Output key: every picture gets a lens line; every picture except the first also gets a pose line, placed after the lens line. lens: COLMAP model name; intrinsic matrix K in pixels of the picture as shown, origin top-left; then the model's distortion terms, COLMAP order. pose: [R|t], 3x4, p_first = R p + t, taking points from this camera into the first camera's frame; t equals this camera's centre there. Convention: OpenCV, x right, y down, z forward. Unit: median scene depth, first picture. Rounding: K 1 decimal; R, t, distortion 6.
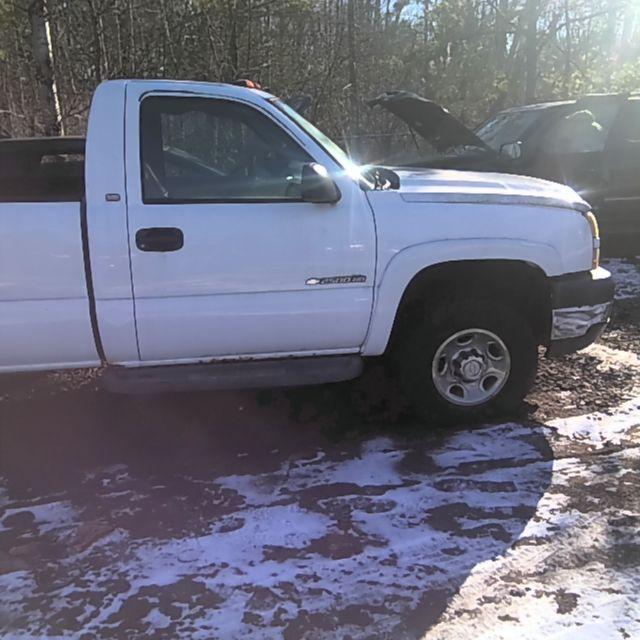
lens RADIAL K [[678.6, 0, 316.5], [0, 678.6, 319.9], [0, 0, 1]] dist [0.151135, -0.267317]
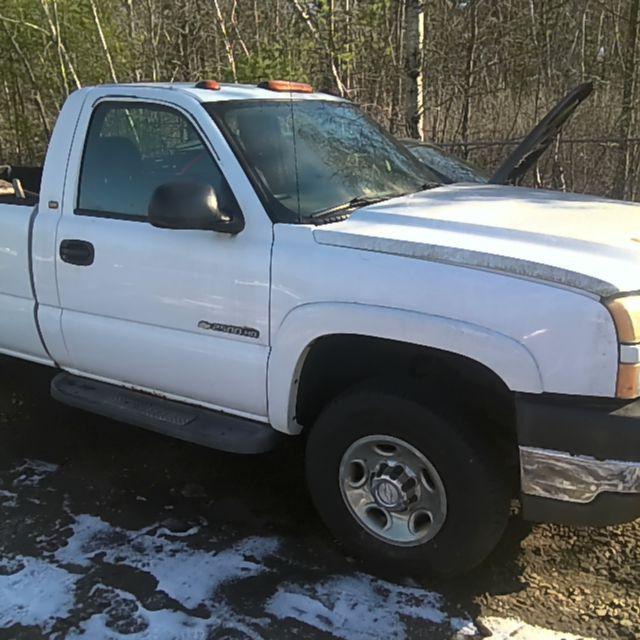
lens RADIAL K [[678.6, 0, 316.5], [0, 678.6, 319.9], [0, 0, 1]] dist [0.151135, -0.267317]
pose [[0.761484, 0.187060, -0.620605, 0.645115], [-0.173728, 0.981322, 0.082621, -0.163560], [0.624468, 0.044901, 0.779759, 0.466710]]
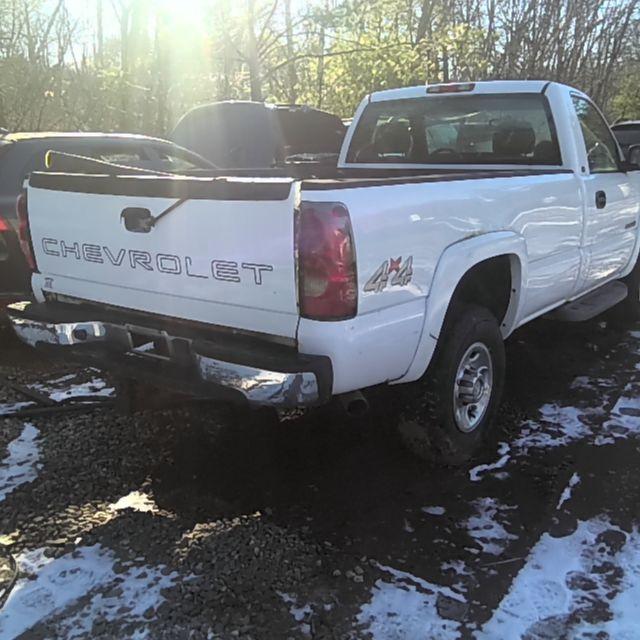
lens RADIAL K [[678.6, 0, 316.5], [0, 678.6, 319.9], [0, 0, 1]] dist [0.151135, -0.267317]
pose [[0.719805, -0.152190, 0.677288, -1.608979], [0.174071, 0.984070, 0.036127, -0.030615], [-0.671997, 0.091891, 0.734830, 0.397269]]
